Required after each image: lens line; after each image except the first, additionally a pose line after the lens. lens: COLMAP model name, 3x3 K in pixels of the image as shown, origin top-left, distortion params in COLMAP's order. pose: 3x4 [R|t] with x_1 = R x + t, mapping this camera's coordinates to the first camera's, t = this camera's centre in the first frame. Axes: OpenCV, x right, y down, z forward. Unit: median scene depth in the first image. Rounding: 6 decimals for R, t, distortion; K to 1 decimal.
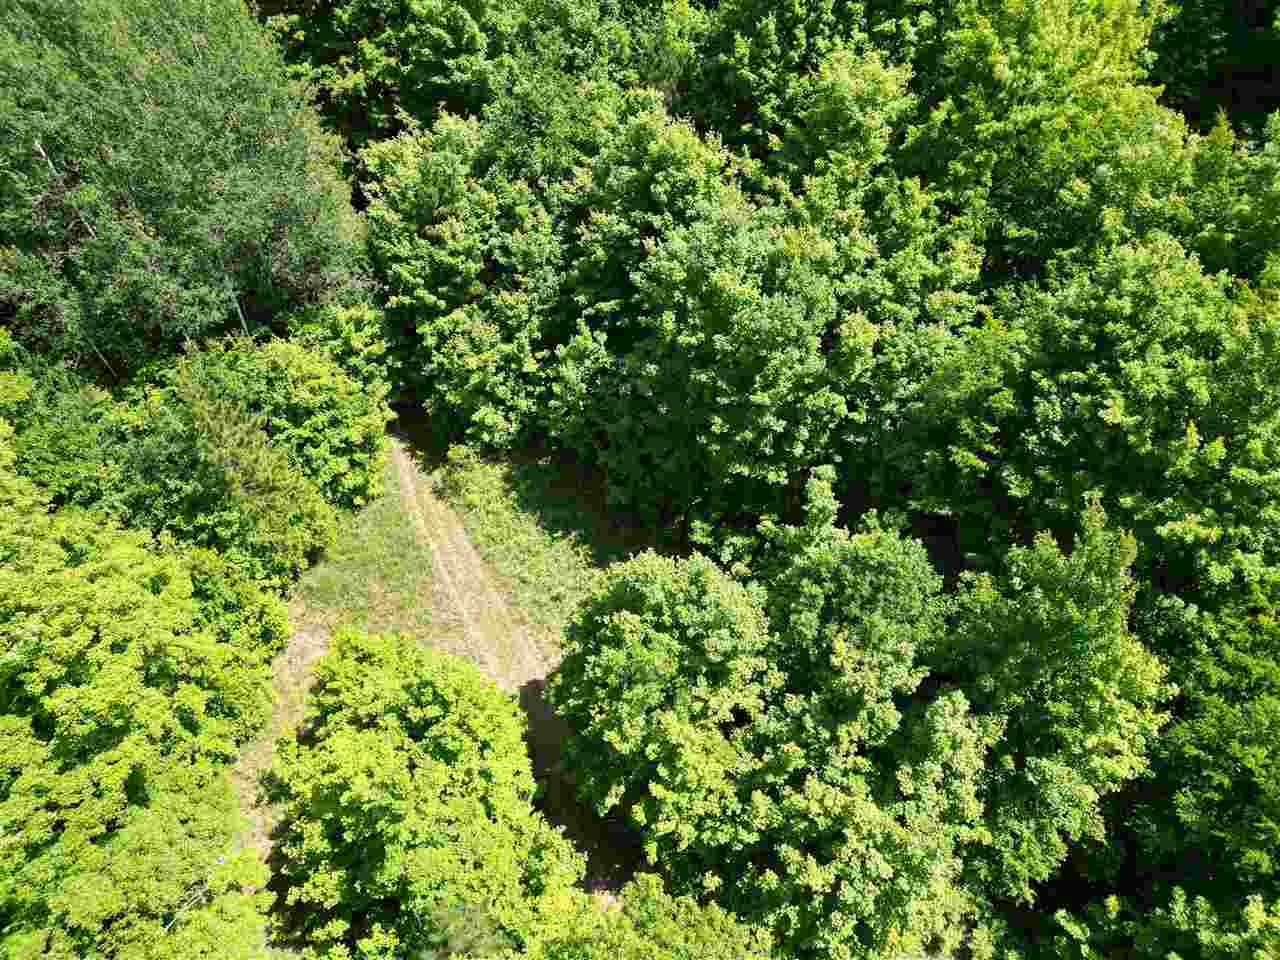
lens RADIAL K [[879.2, 0, 640.0], [0, 879.2, 480.0], [0, 0, 1]] dist [0.003407, -0.005381]
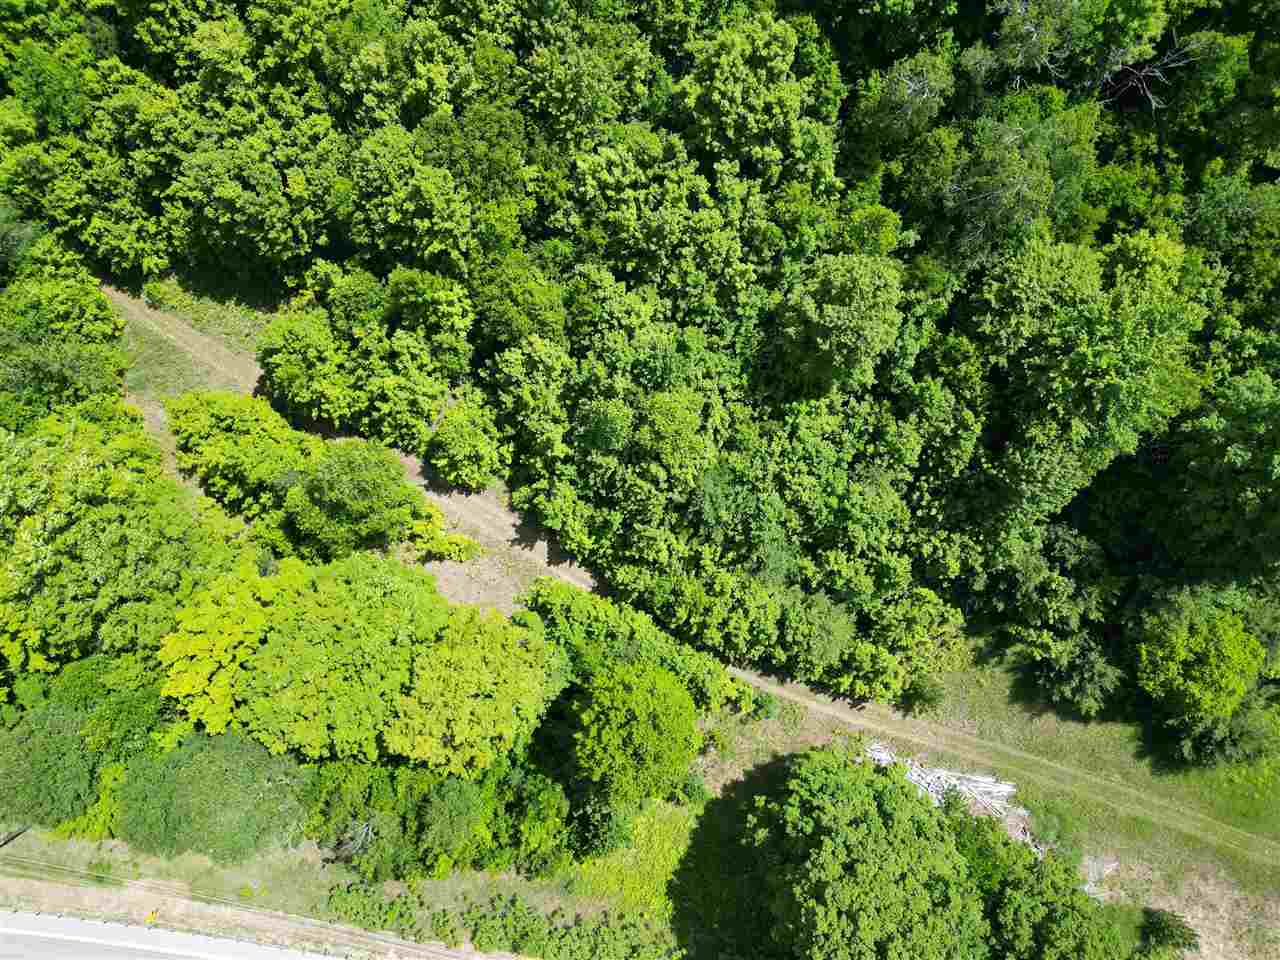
lens RADIAL K [[879.2, 0, 640.0], [0, 879.2, 480.0], [0, 0, 1]] dist [0.003407, -0.005381]
pose [[0.872326, -0.484843, 0.063044, 0.533525], [0.349833, 0.709032, 0.612283, -0.726008], [-0.341561, -0.512056, 0.788121, -1.421025]]
